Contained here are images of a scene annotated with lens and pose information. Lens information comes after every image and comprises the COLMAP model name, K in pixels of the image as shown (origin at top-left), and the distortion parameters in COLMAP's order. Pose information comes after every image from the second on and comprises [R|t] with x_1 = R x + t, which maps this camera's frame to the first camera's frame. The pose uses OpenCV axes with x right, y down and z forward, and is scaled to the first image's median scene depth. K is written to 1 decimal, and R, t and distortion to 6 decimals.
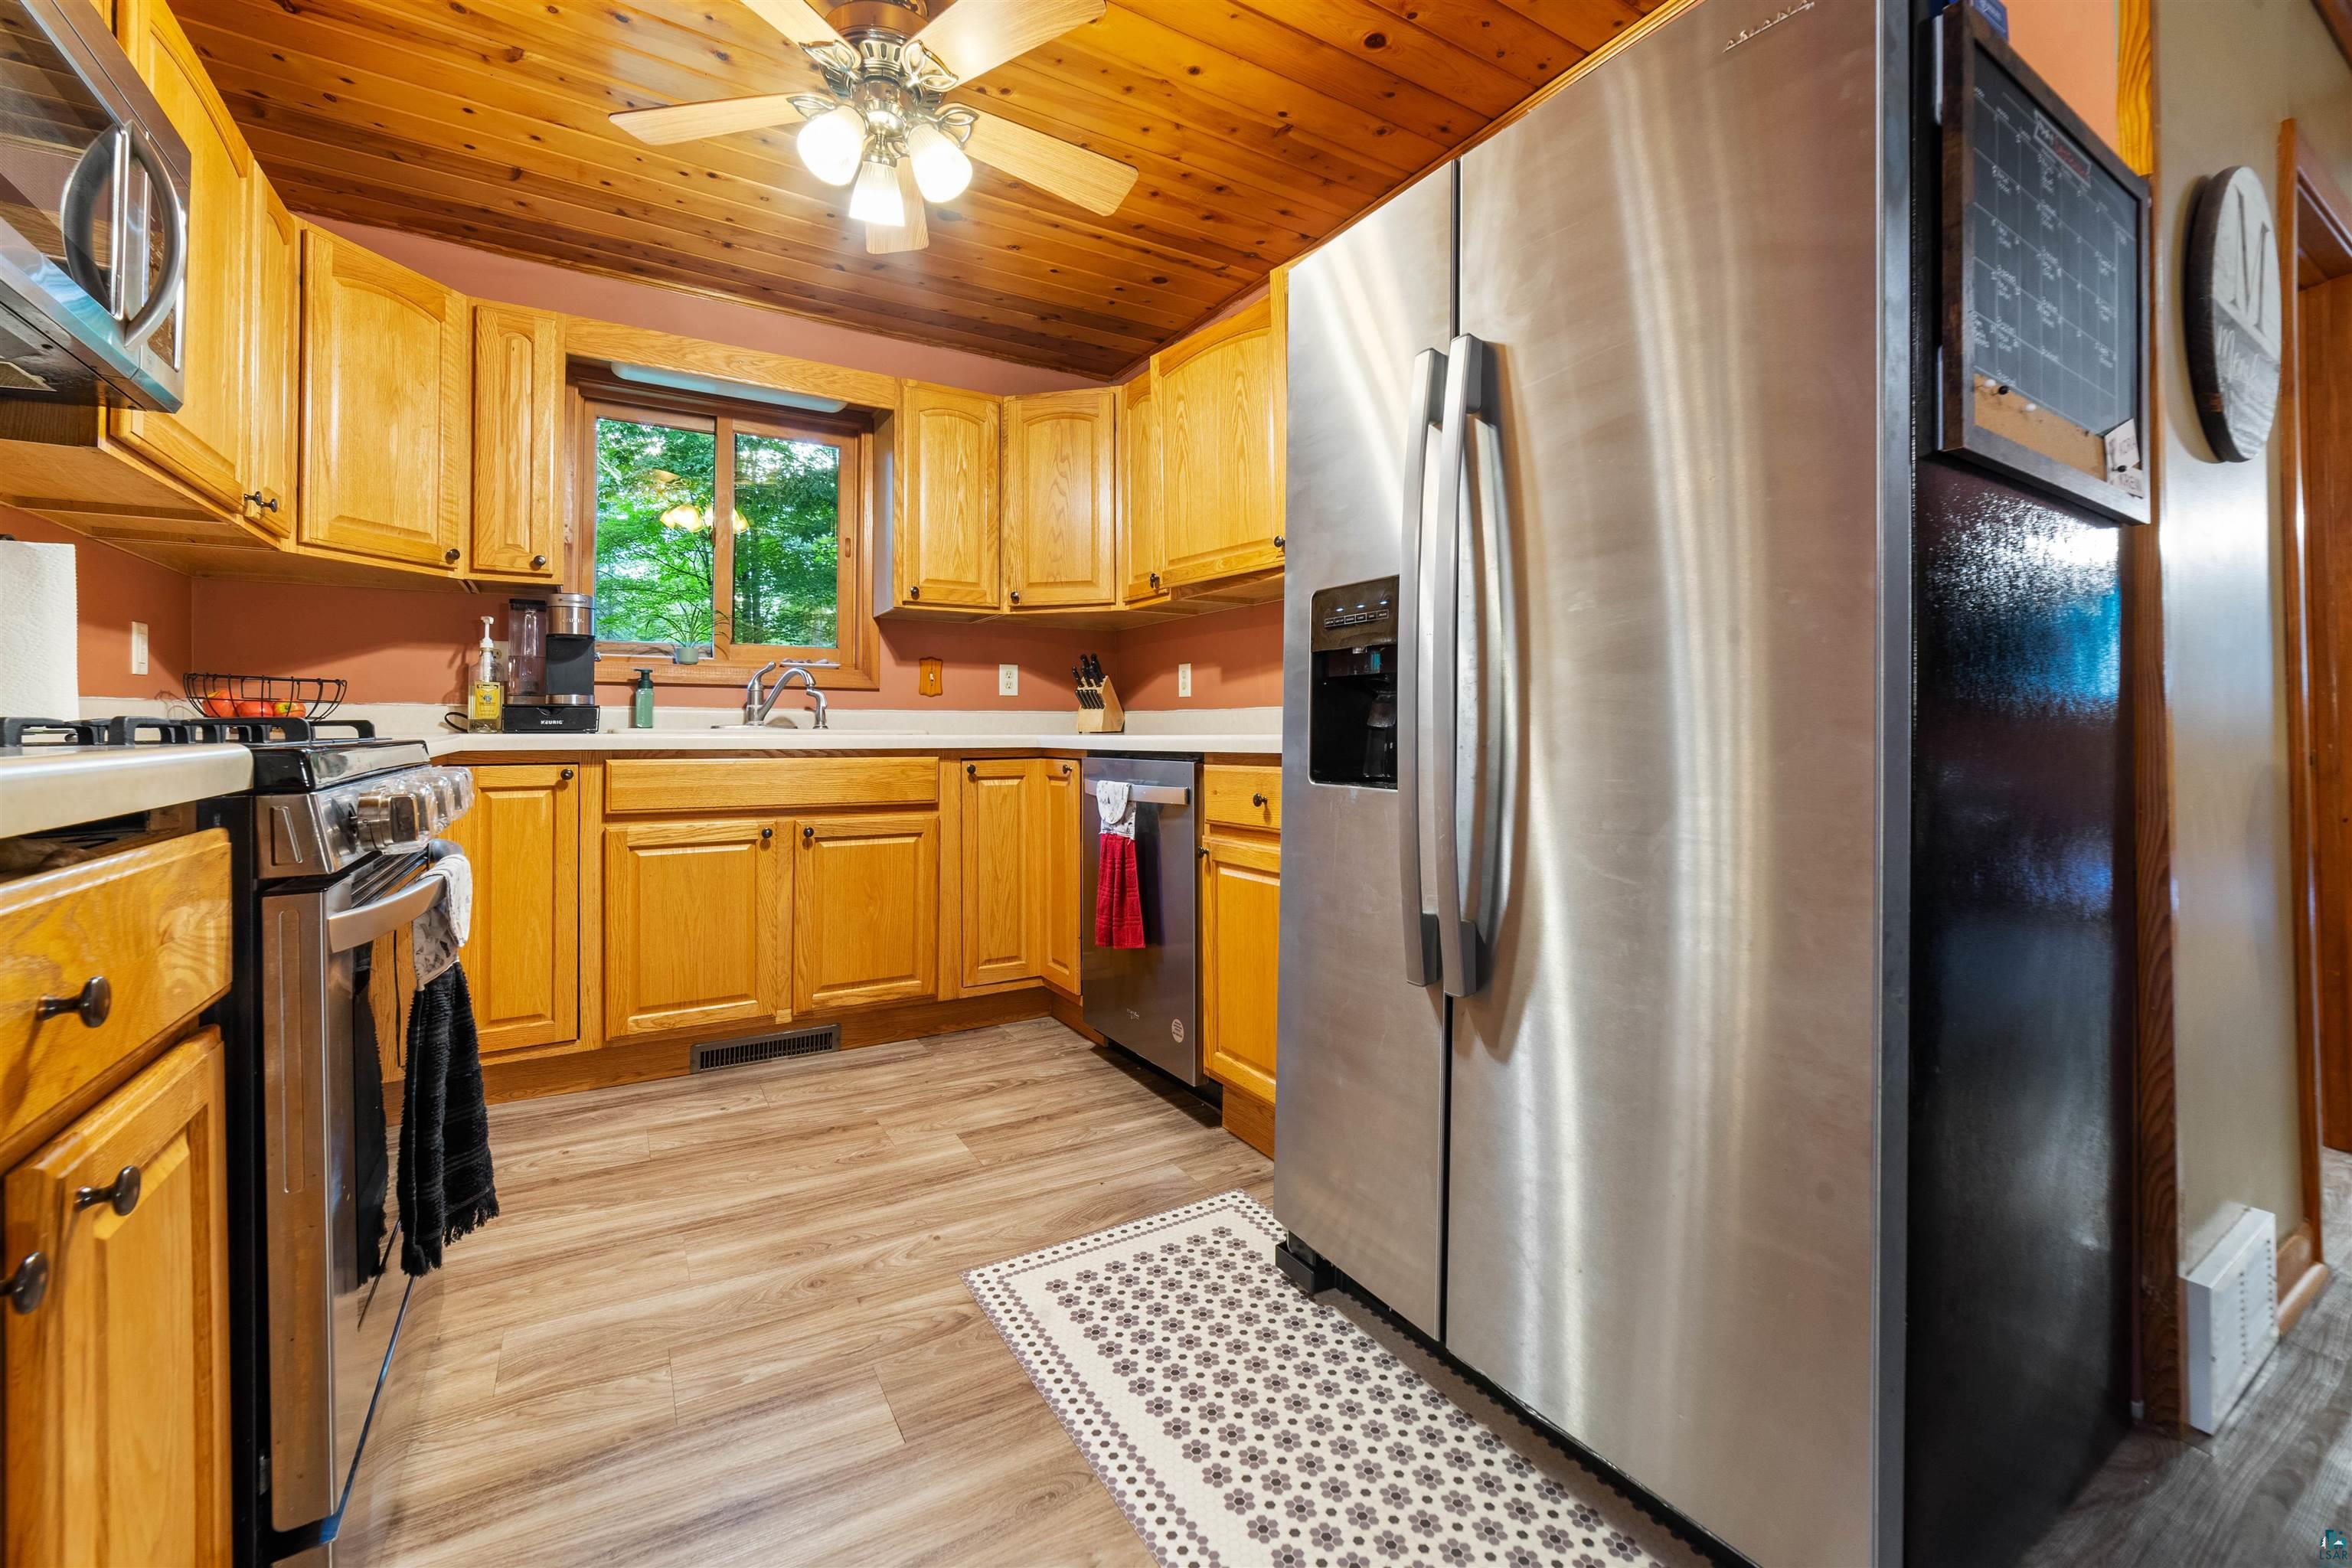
lens RADIAL K [[927.7, 0, 1147.7], [0, 927.7, 717.1], [0, 0, 1]] dist [-0.015992, 0.005226]
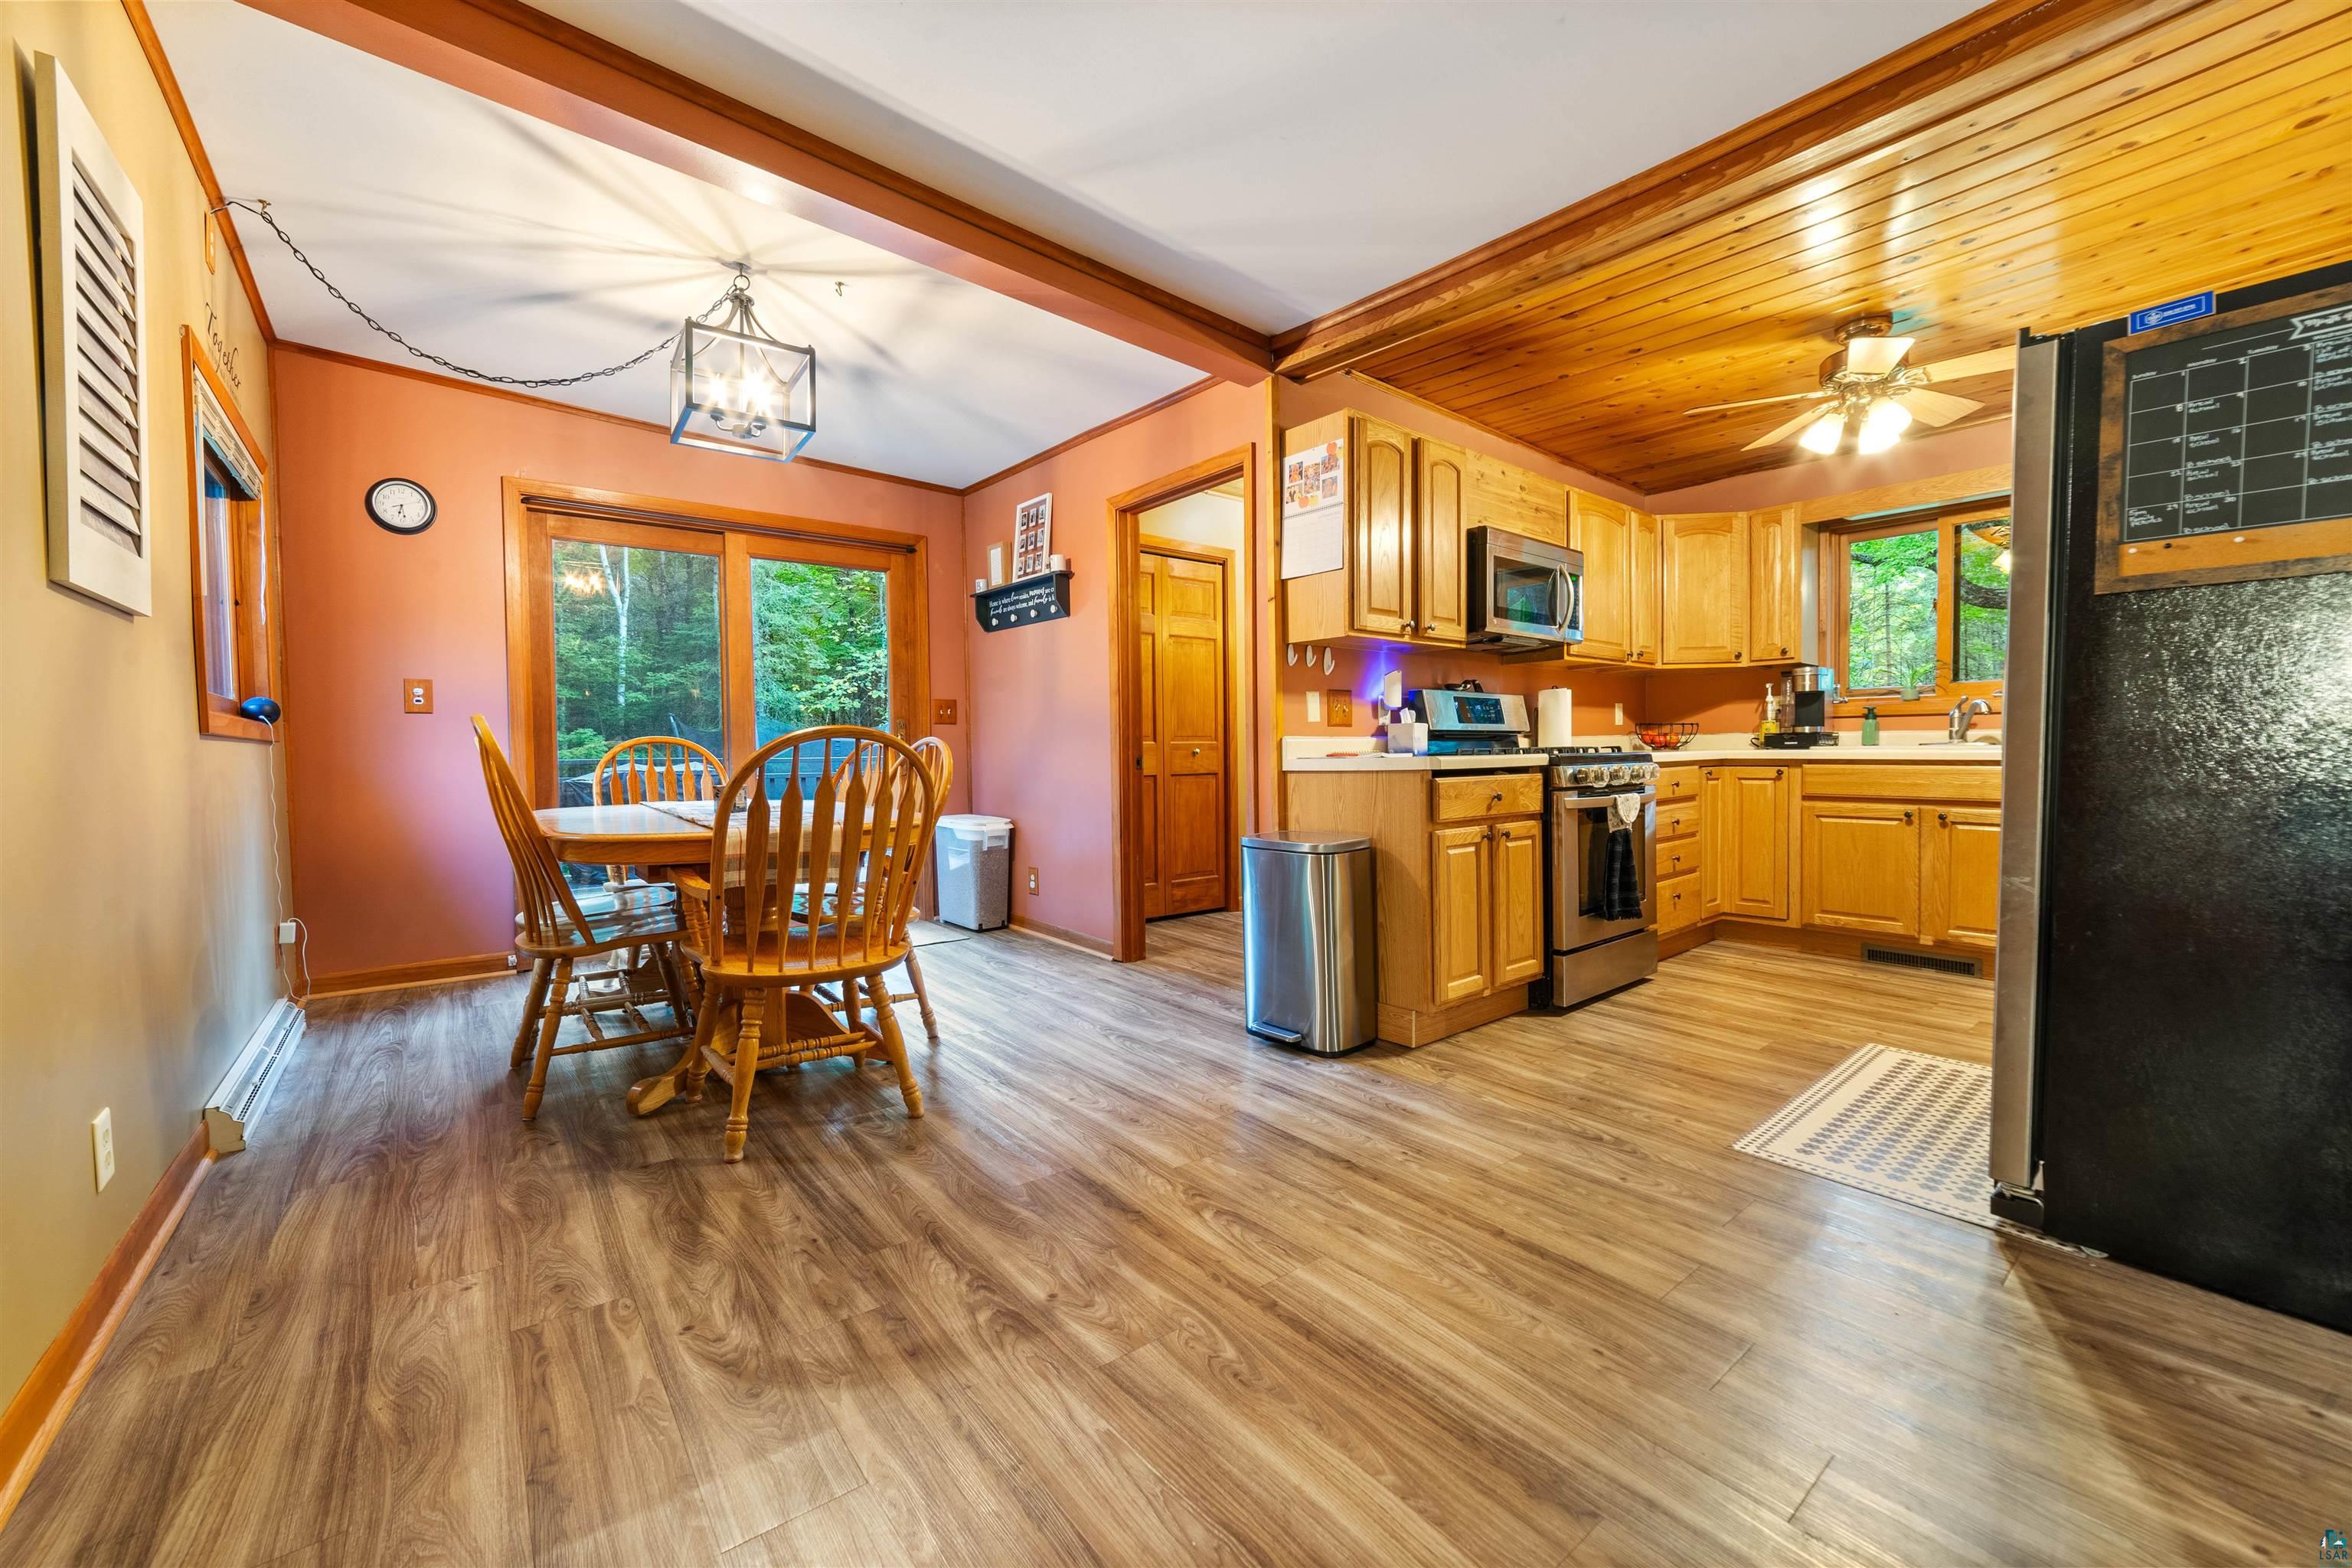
lens RADIAL K [[927.7, 0, 1164.6], [0, 927.7, 777.5], [0, 0, 1]] dist [-0.015992, 0.005226]
pose [[0.132431, 0.024888, -0.990880, 0.939620], [0.024399, 0.999300, 0.028361, -0.007442], [0.990892, -0.027933, 0.131731, -0.407617]]
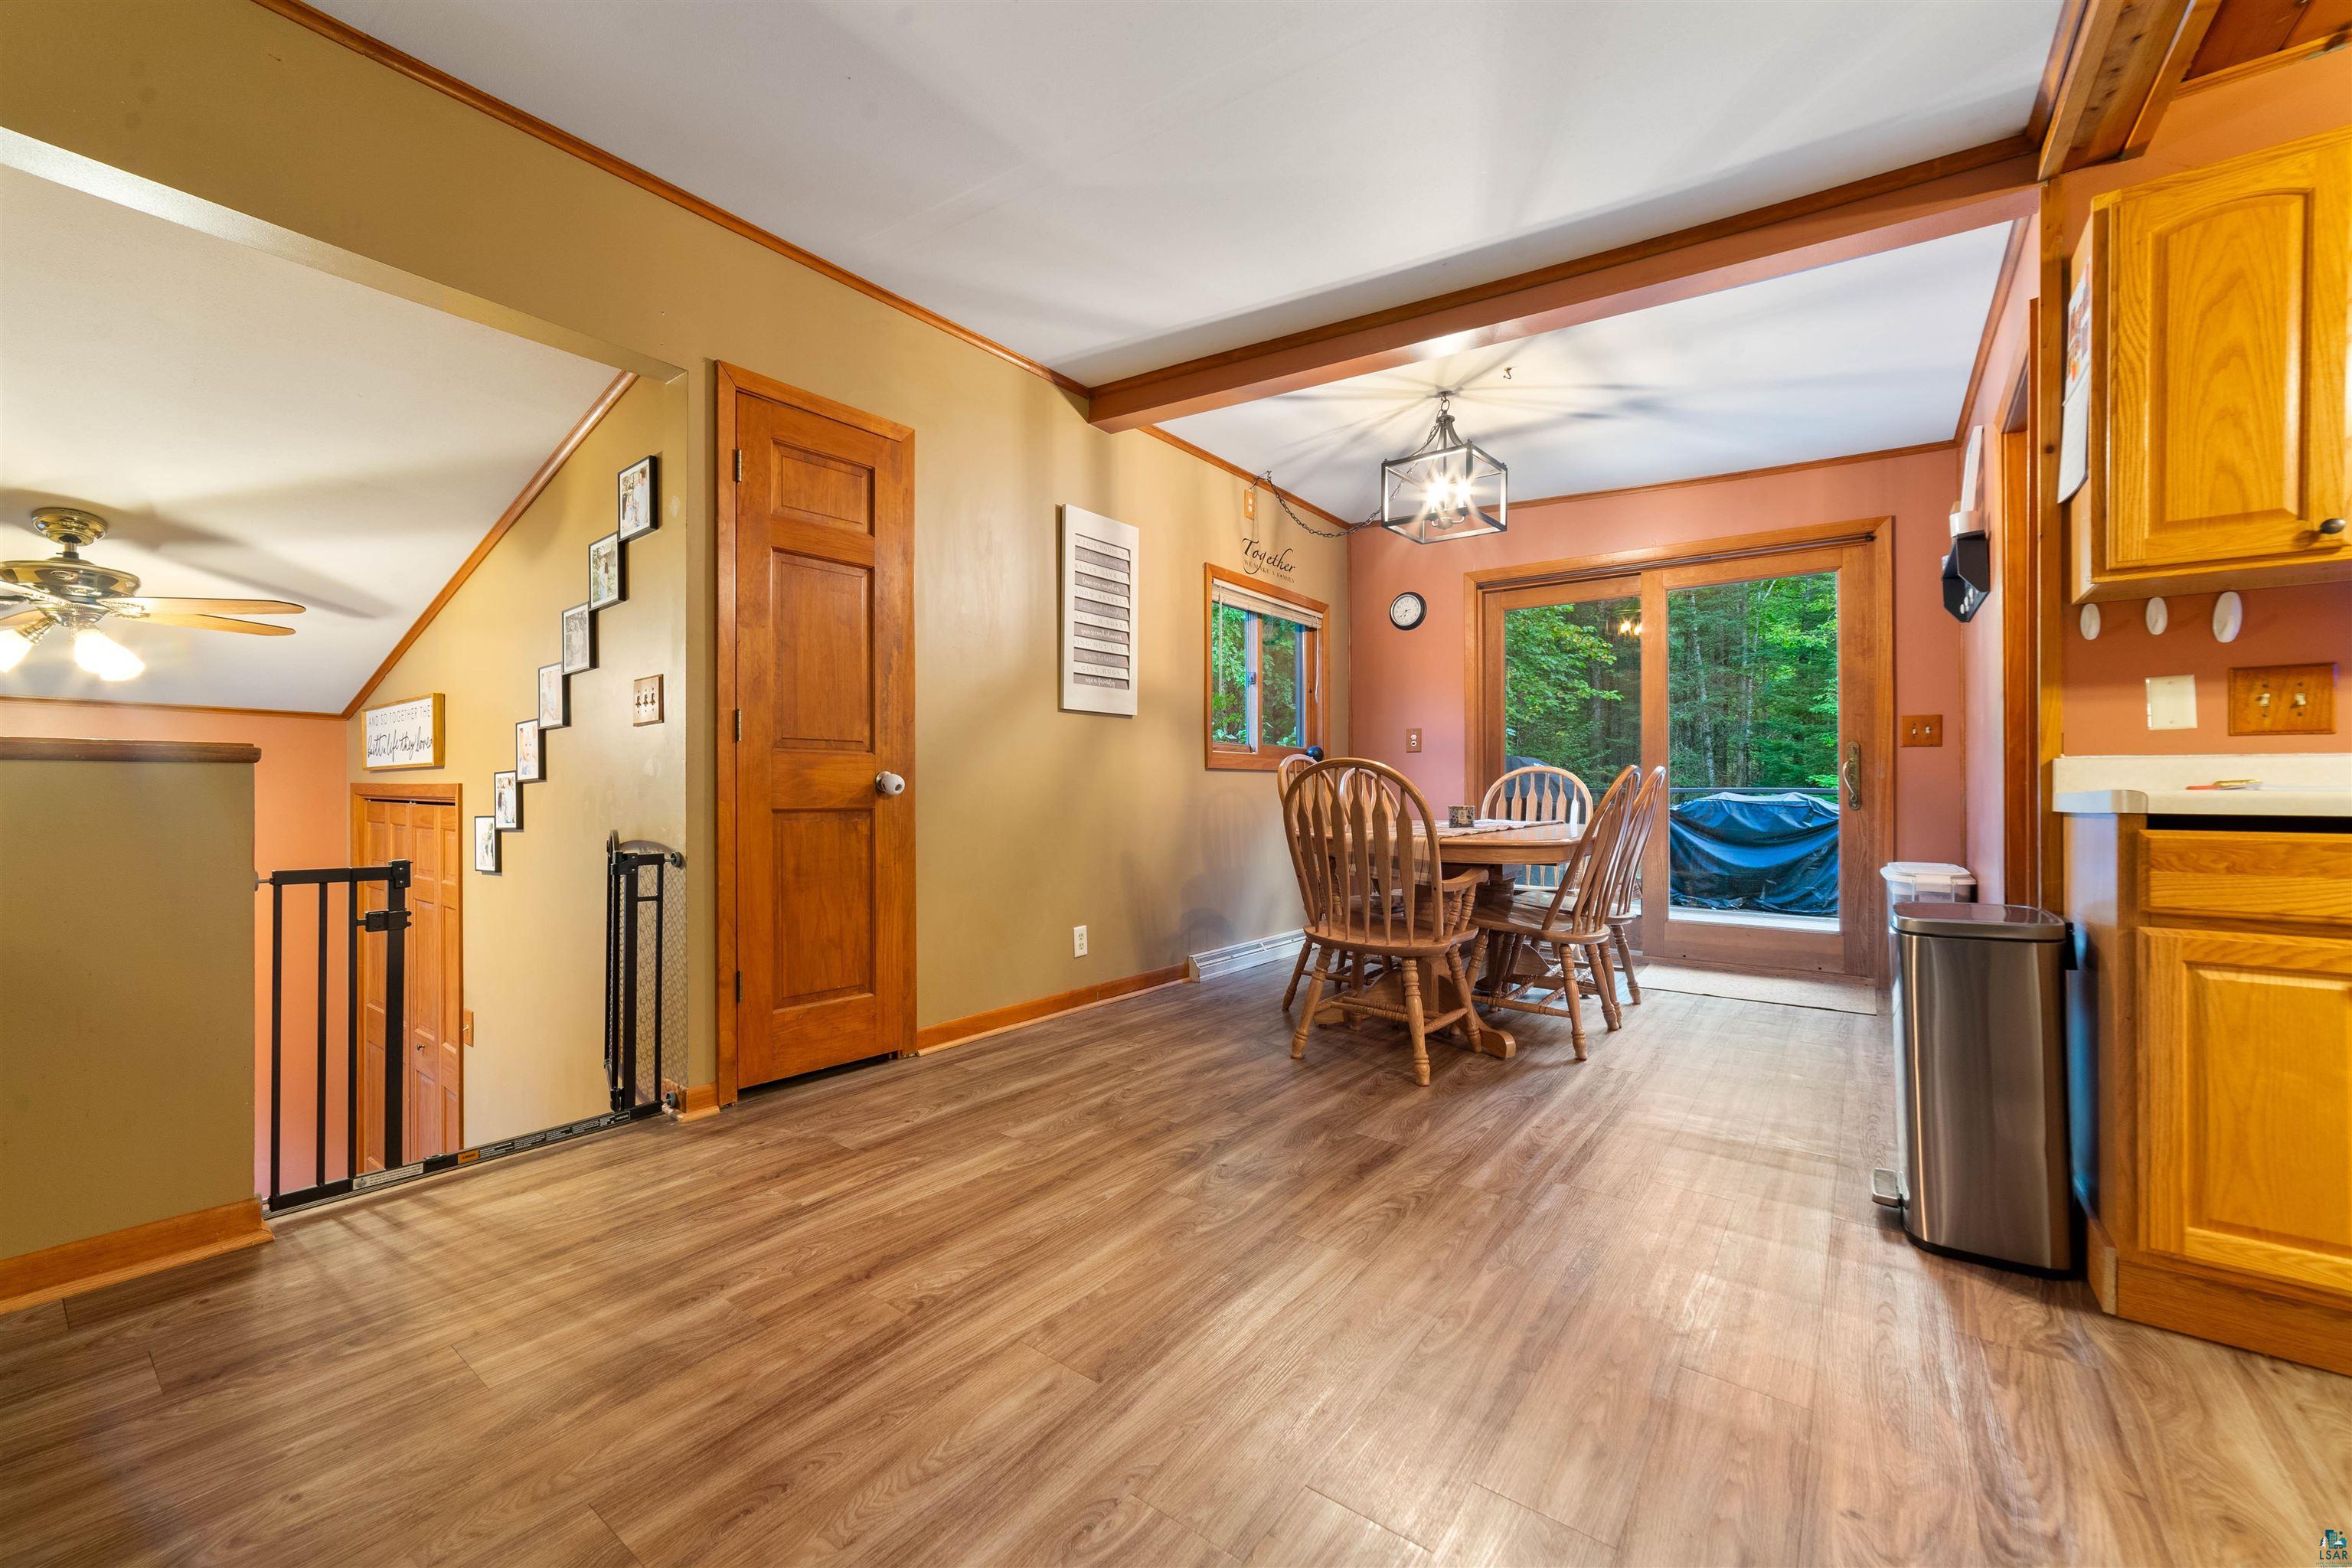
lens RADIAL K [[927.7, 0, 1100.6], [0, 927.7, 795.9], [0, 0, 1]] dist [-0.015992, 0.005226]
pose [[-0.940477, -0.000253, -0.339857, 0.709557], [0.001472, 0.999987, -0.004819, 0.013990], [0.339853, -0.005032, -0.940465, 0.446457]]
